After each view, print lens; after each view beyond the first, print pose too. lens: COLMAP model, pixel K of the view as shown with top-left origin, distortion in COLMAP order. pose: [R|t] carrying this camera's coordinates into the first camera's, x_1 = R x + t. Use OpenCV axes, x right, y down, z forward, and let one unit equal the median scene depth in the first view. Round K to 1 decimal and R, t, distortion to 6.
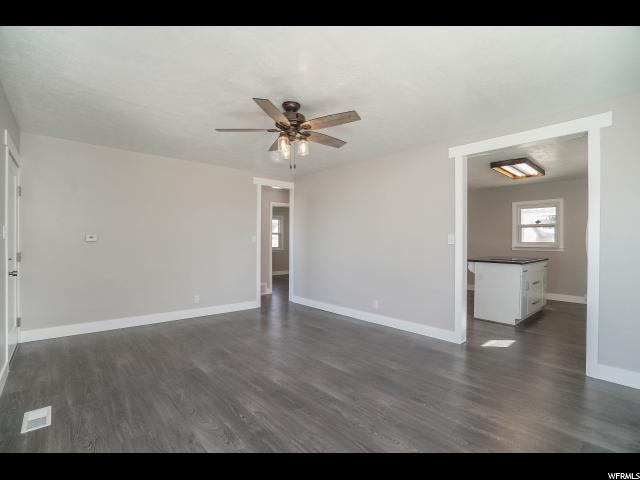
lens RADIAL K [[302.4, 0, 316.1], [0, 302.4, 240.9], [0, 0, 1]] dist [-0.032398, 0.000455]
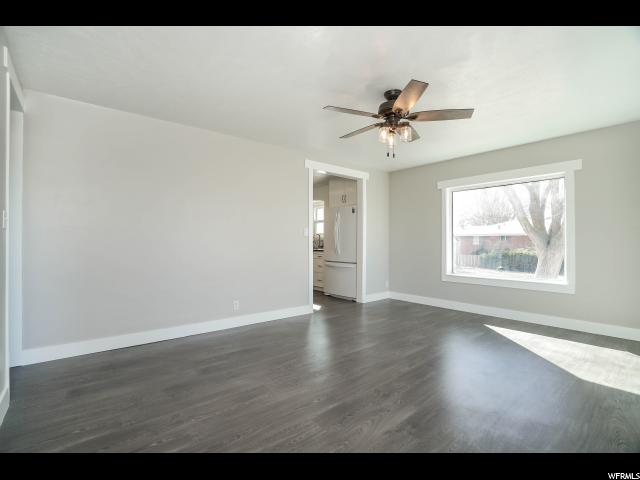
lens RADIAL K [[302.4, 0, 316.1], [0, 302.4, 240.9], [0, 0, 1]] dist [-0.032398, 0.000455]
pose [[0.036494, 0.000455, 0.999334, -1.081872], [-0.001342, 0.999999, -0.000406, 0.039830], [-0.999333, -0.001327, 0.036494, 1.210466]]
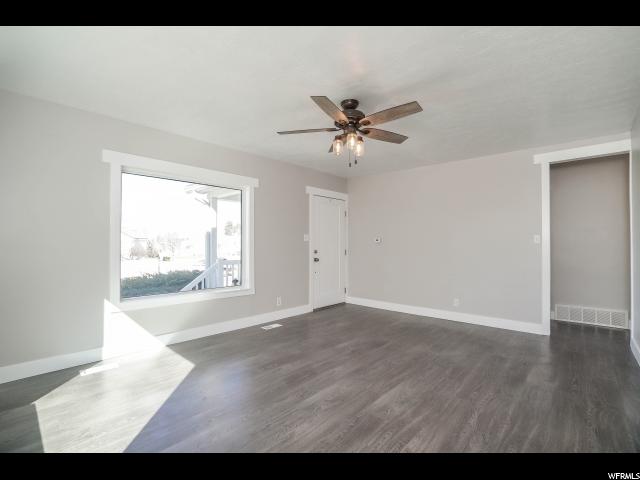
lens RADIAL K [[302.4, 0, 316.1], [0, 302.4, 240.9], [0, 0, 1]] dist [-0.032398, 0.000455]
pose [[0.112607, -0.016556, -0.993502, 0.880120], [-0.002988, 0.999851, -0.017001, 0.023325], [0.993635, 0.004883, 0.112540, 0.772130]]
